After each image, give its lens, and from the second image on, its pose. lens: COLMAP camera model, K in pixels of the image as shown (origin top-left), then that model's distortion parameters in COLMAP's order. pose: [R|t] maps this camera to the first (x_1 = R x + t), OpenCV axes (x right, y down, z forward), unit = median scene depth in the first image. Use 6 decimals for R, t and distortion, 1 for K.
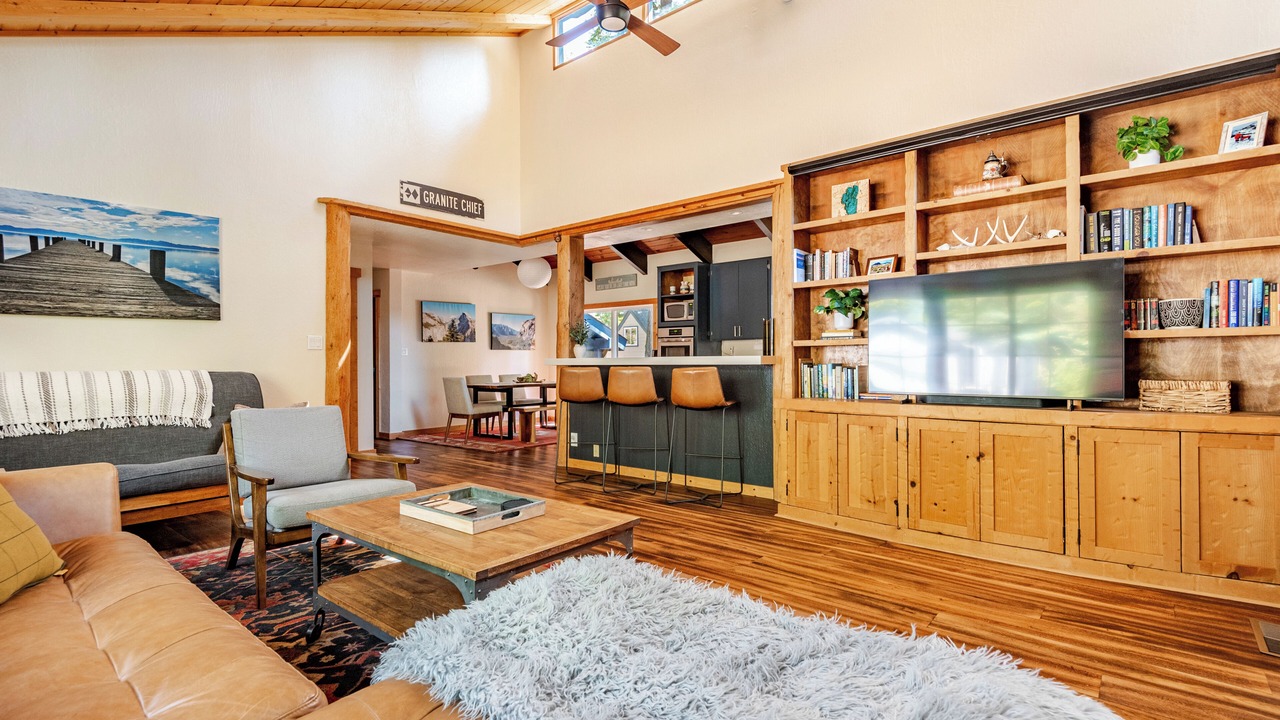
lens RADIAL K [[606.4, 0, 646.4], [0, 606.4, 342.7], [0, 0, 1]] dist [0.032793, -0.016423]
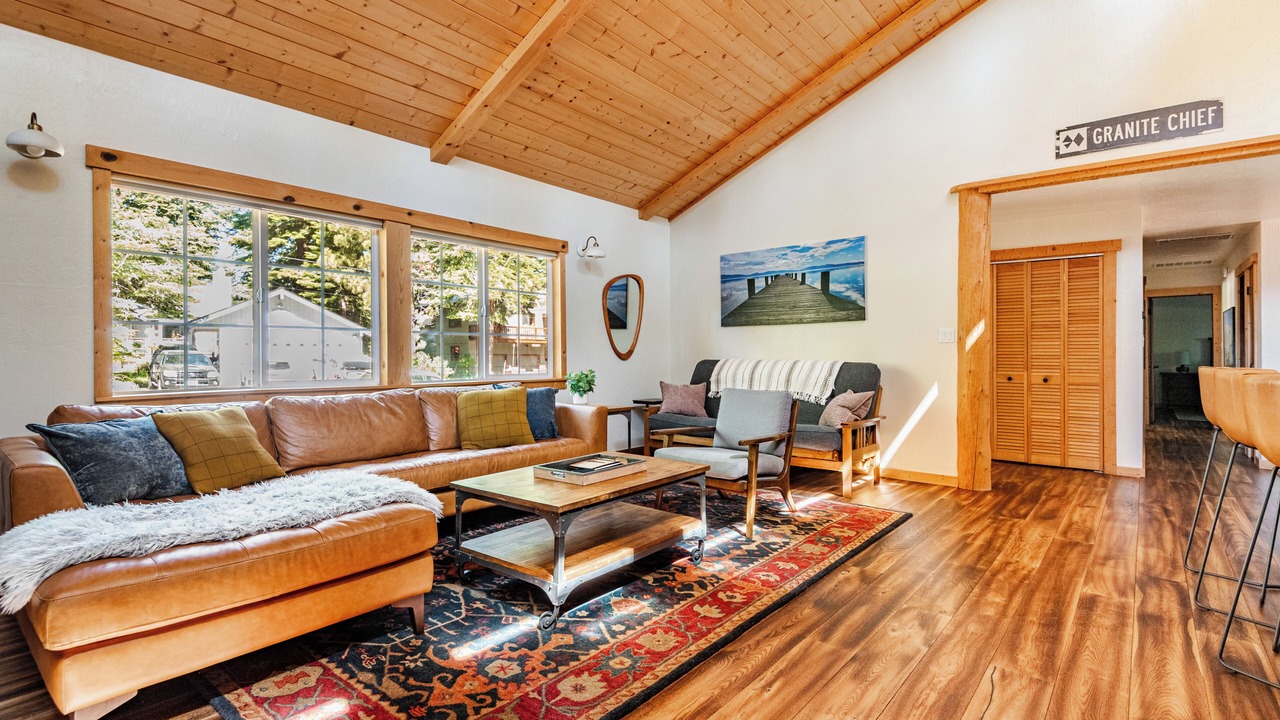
lens RADIAL K [[606.4, 0, 656.8], [0, 606.4, 341.5], [0, 0, 1]] dist [0.032793, -0.016423]
pose [[0.016586, -0.019121, -0.999680, 0.507008], [0.028784, 0.999412, -0.018639, 0.016462], [0.999448, -0.028465, 0.017126, 0.579110]]
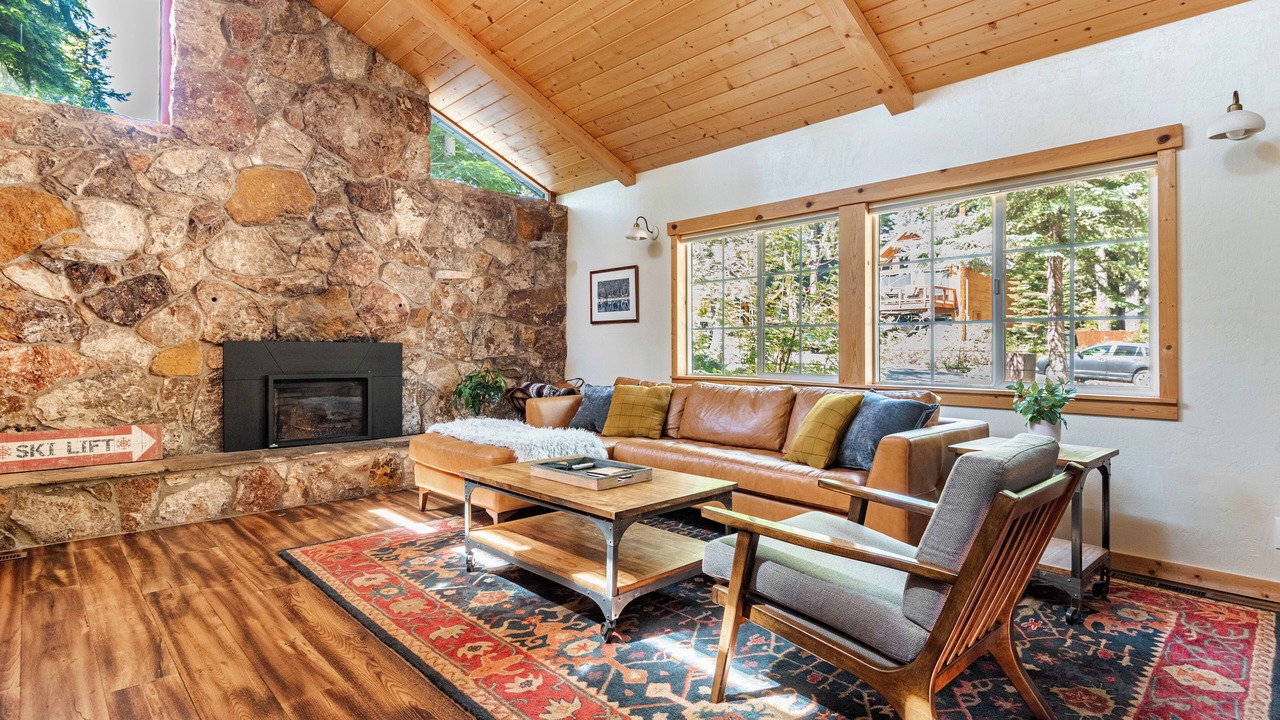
lens RADIAL K [[634.5, 0, 635.7], [0, 634.5, 359.6], [0, 0, 1]] dist [0.010188, -0.013033]
pose [[-0.992660, -0.004869, 0.120837, -0.262923], [-0.006844, 0.999850, -0.015936, 0.037066], [-0.120741, -0.016646, -0.992544, 1.127731]]
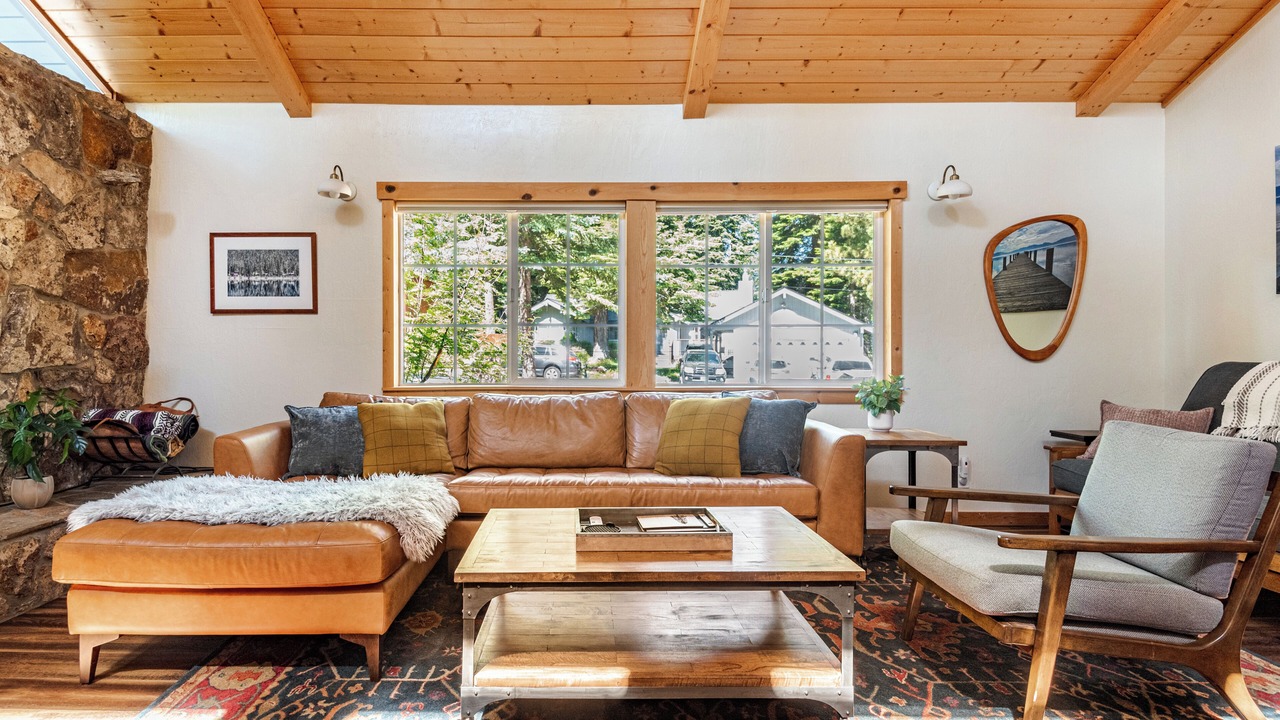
lens RADIAL K [[674.1, 0, 582.8], [0, 674.1, 347.7], [0, 0, 1]] dist [0.011397, -0.010417]
pose [[-0.775844, -0.002610, -0.630920, 0.181600], [0.021424, 0.999306, -0.030480, 0.027383], [0.630561, -0.037165, -0.775249, 0.850950]]
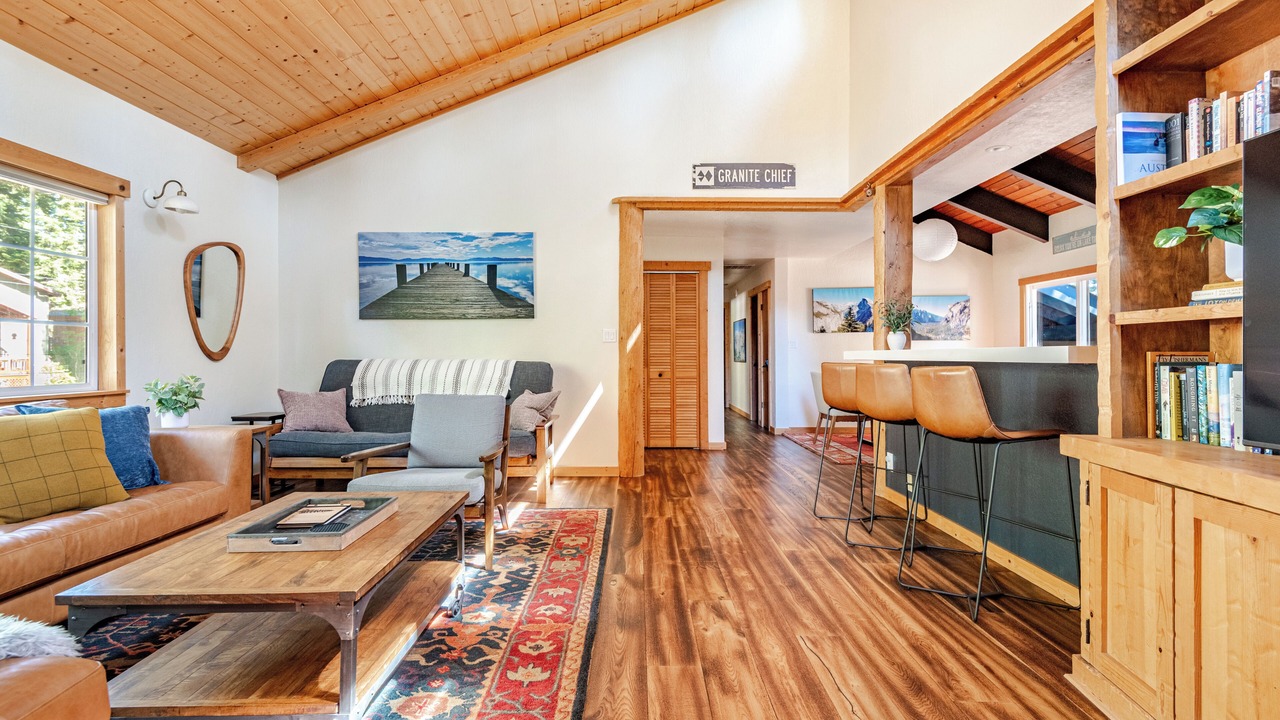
lens RADIAL K [[606.4, 0, 649.5], [0, 606.4, 341.6], [0, 0, 1]] dist [0.032793, -0.016423]
pose [[0.653651, -0.010214, -0.756727, 0.346876], [0.018985, 0.999816, 0.002903, 0.009915], [0.756558, -0.016264, 0.653724, 0.407796]]
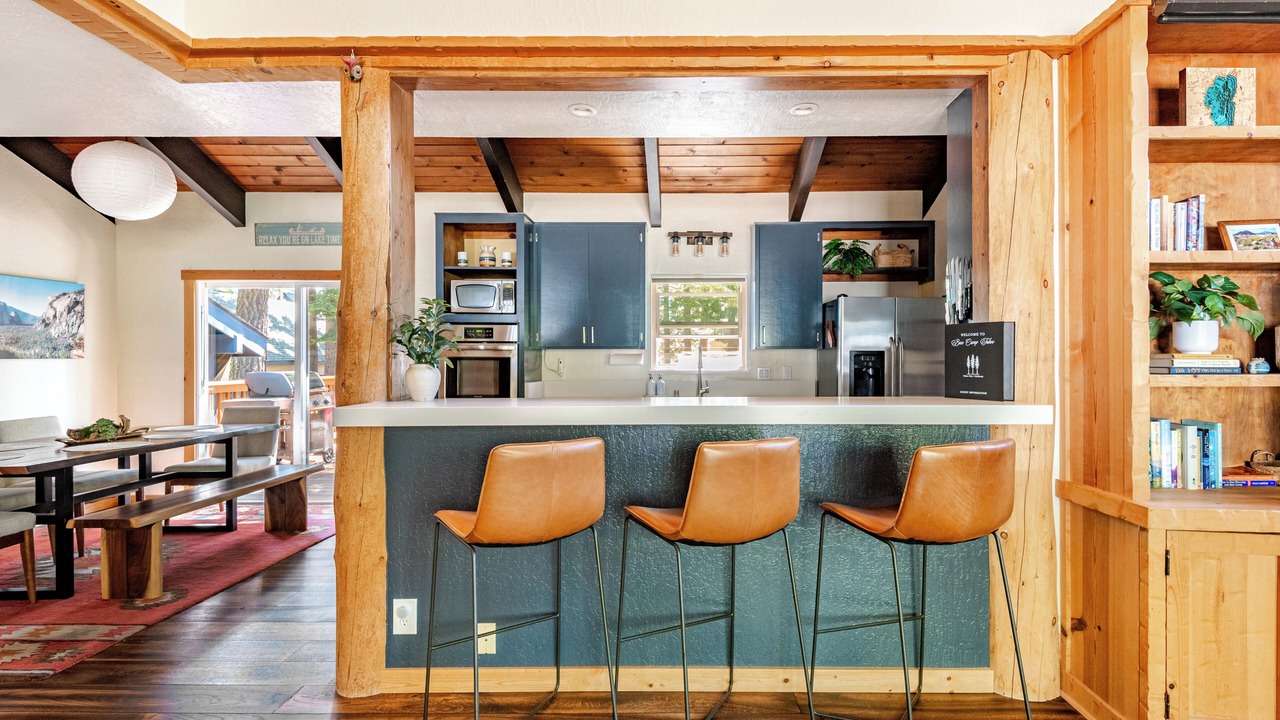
lens RADIAL K [[606.4, 0, 680.0], [0, 606.4, 355.9], [0, 0, 1]] dist [0.032793, -0.016423]
pose [[0.771271, 0.005405, 0.636484, -0.317175], [-0.020893, 0.999640, 0.016828, -0.017446], [-0.636164, -0.026277, 0.771106, 0.823413]]
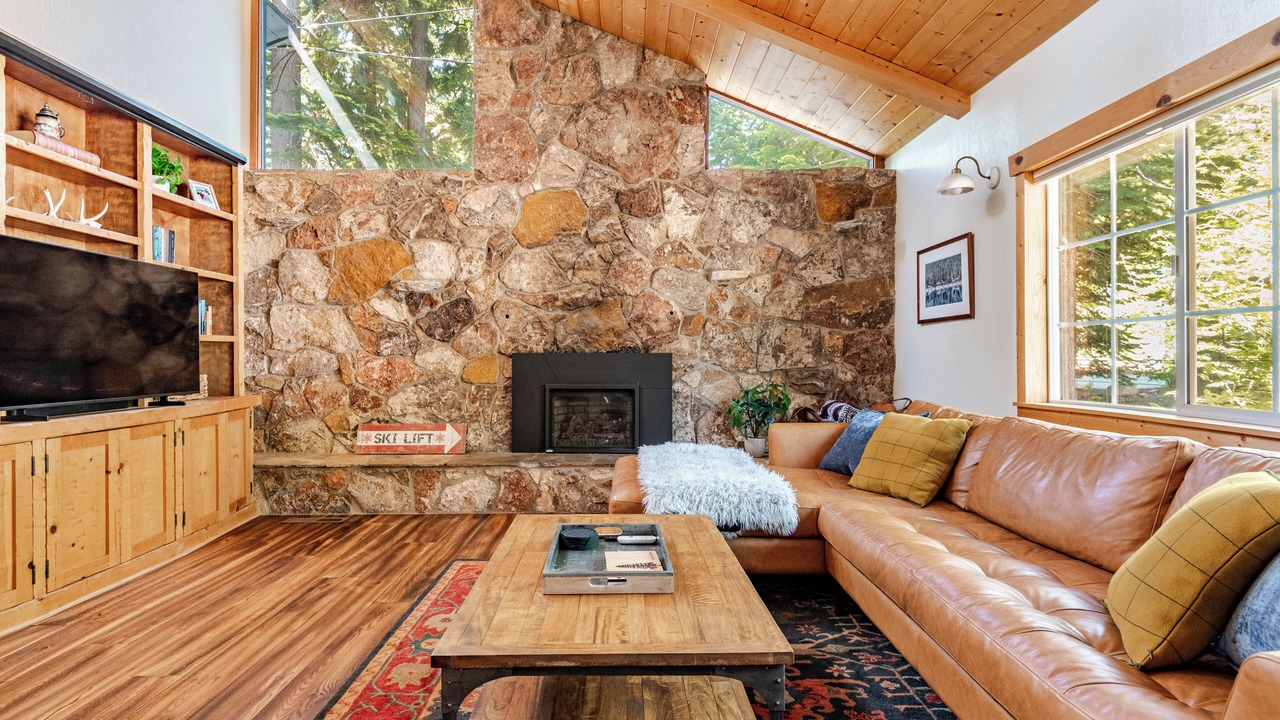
lens RADIAL K [[606.4, 0, 623.0], [0, 606.4, 363.3], [0, 0, 1]] dist [0.032793, -0.016423]
pose [[-0.635030, -0.005637, 0.772467, -0.442659], [-0.022637, 0.999680, -0.011315, 0.022443], [-0.772156, -0.024672, -0.634954, 0.754620]]
